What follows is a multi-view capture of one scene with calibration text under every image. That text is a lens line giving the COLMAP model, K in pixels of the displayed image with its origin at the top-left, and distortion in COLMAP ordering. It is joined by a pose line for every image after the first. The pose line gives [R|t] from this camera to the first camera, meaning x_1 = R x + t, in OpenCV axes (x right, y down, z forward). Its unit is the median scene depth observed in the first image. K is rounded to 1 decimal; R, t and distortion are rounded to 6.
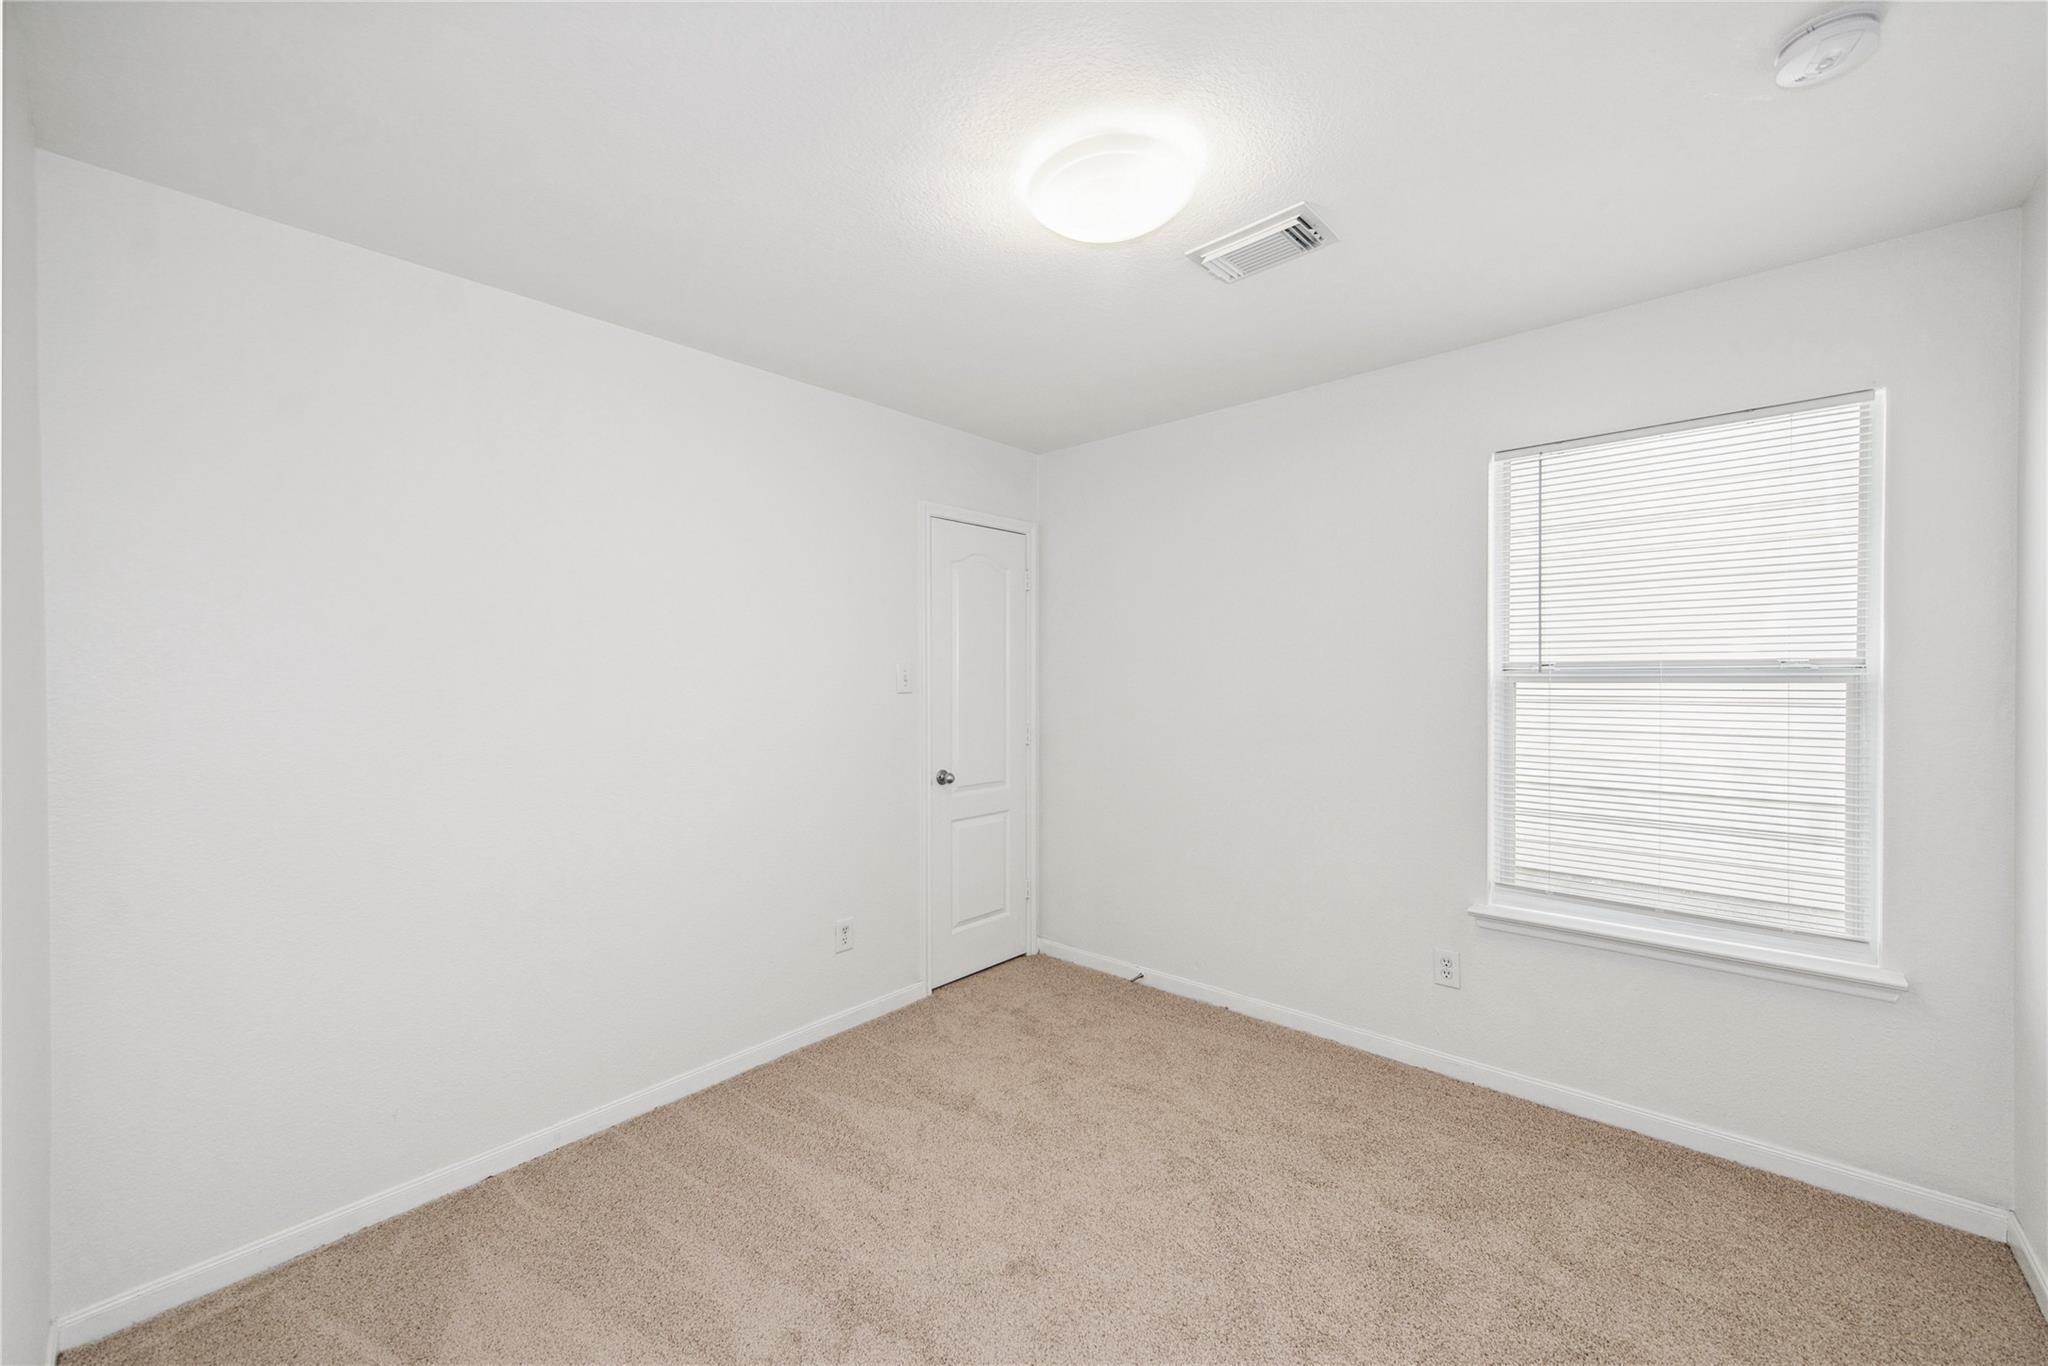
lens RADIAL K [[811.3, 0, 1021.3], [0, 811.3, 662.4], [0, 0, 1]] dist [-0.002706, -0.000286]
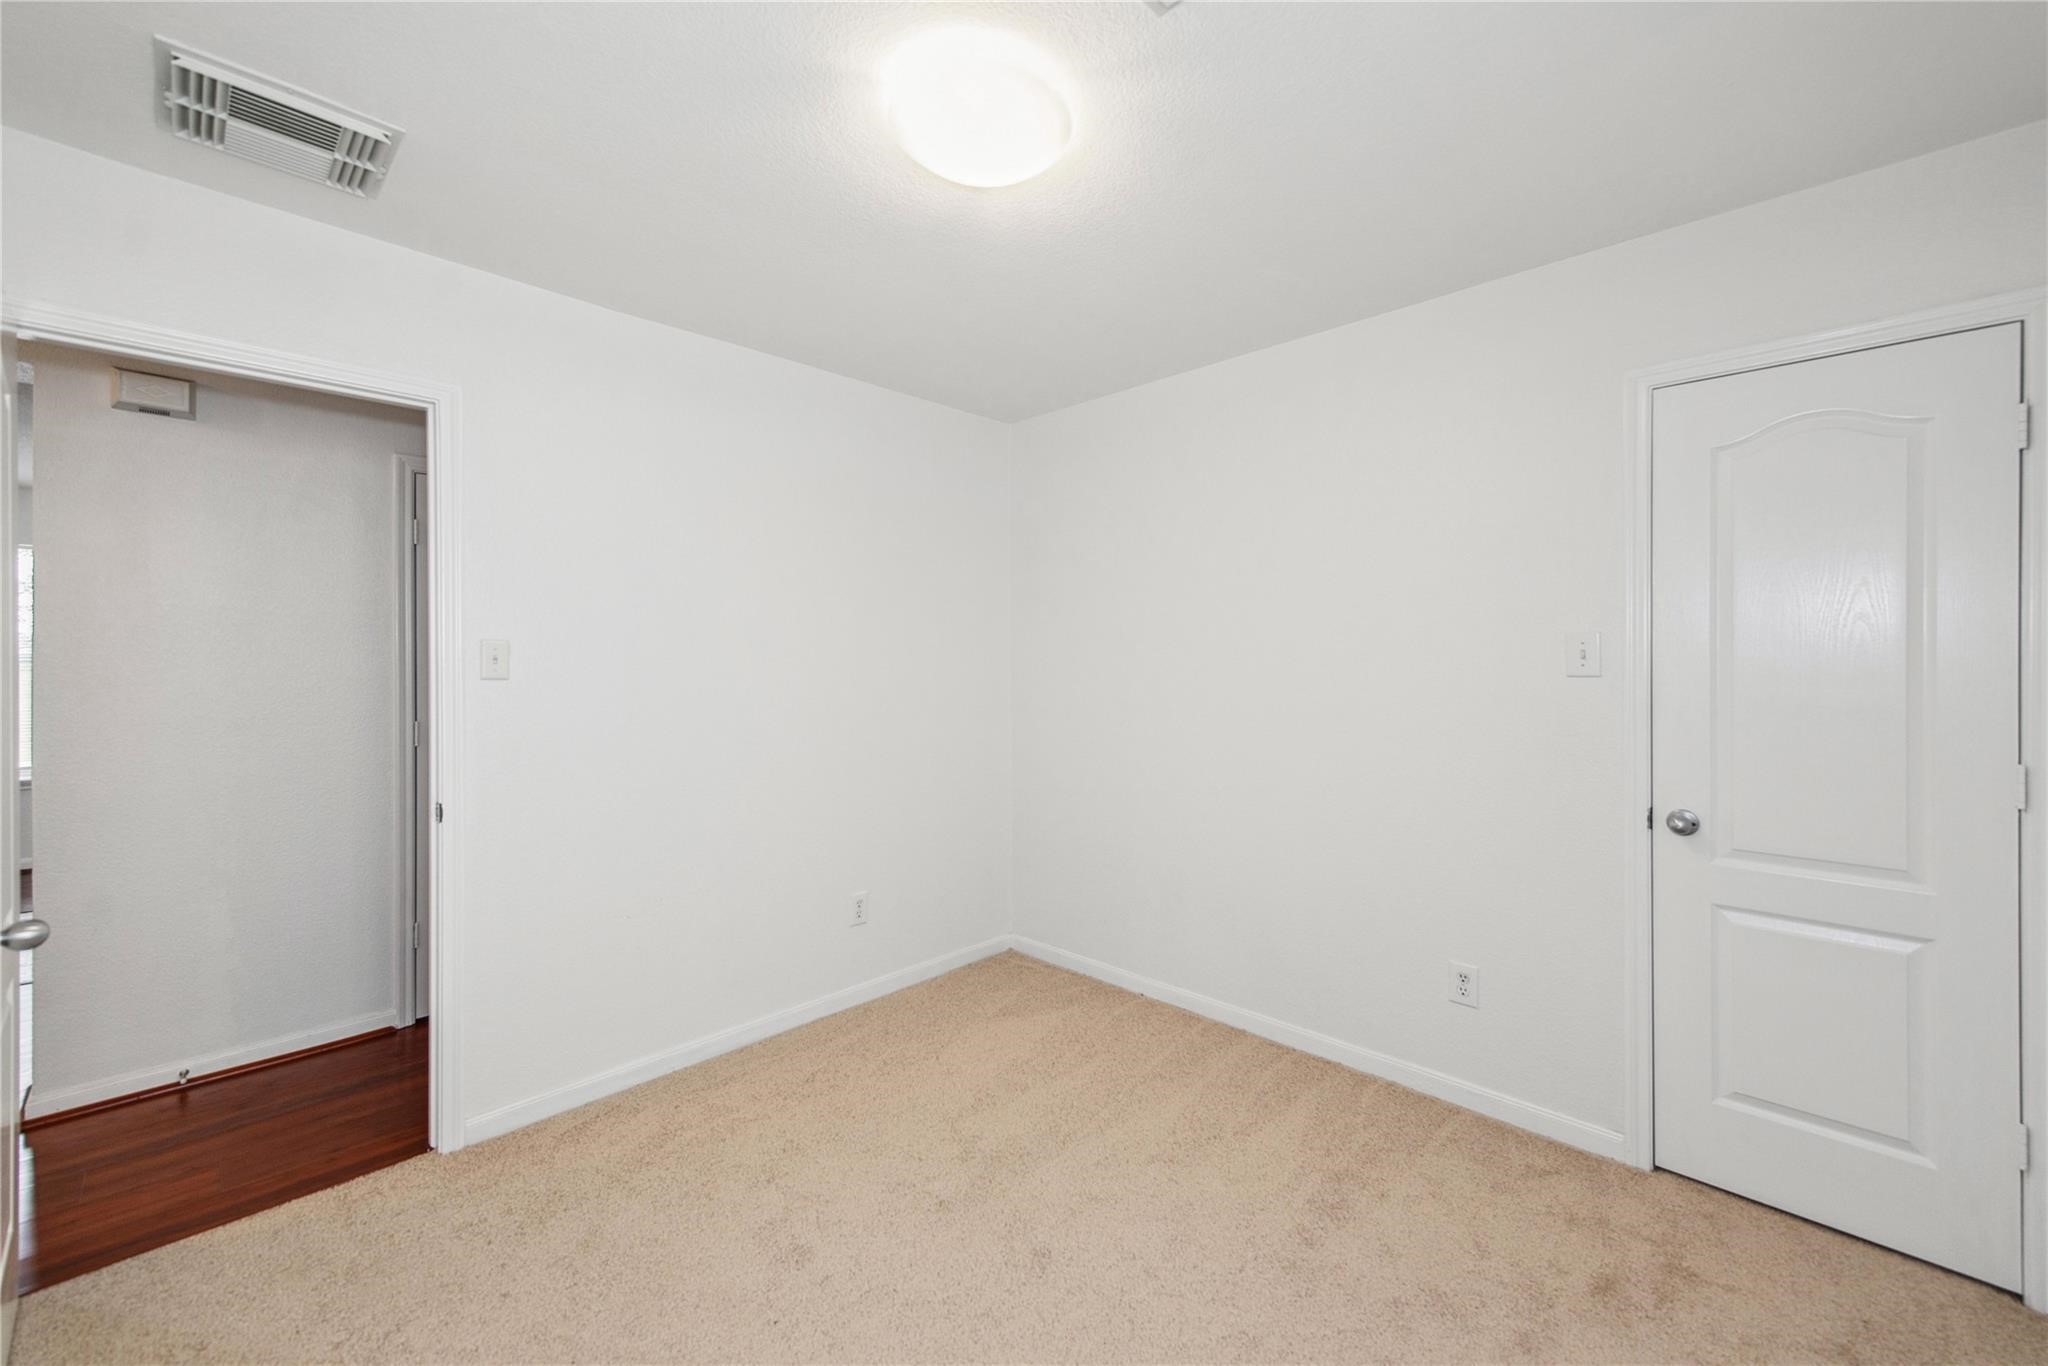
lens RADIAL K [[811.3, 0, 1021.3], [0, 811.3, 662.4], [0, 0, 1]] dist [-0.002706, -0.000286]
pose [[-0.078044, -0.000714, -0.996950, 0.607667], [0.014308, 0.999896, -0.001836, 0.024871], [0.996847, -0.014408, -0.078025, 0.666541]]
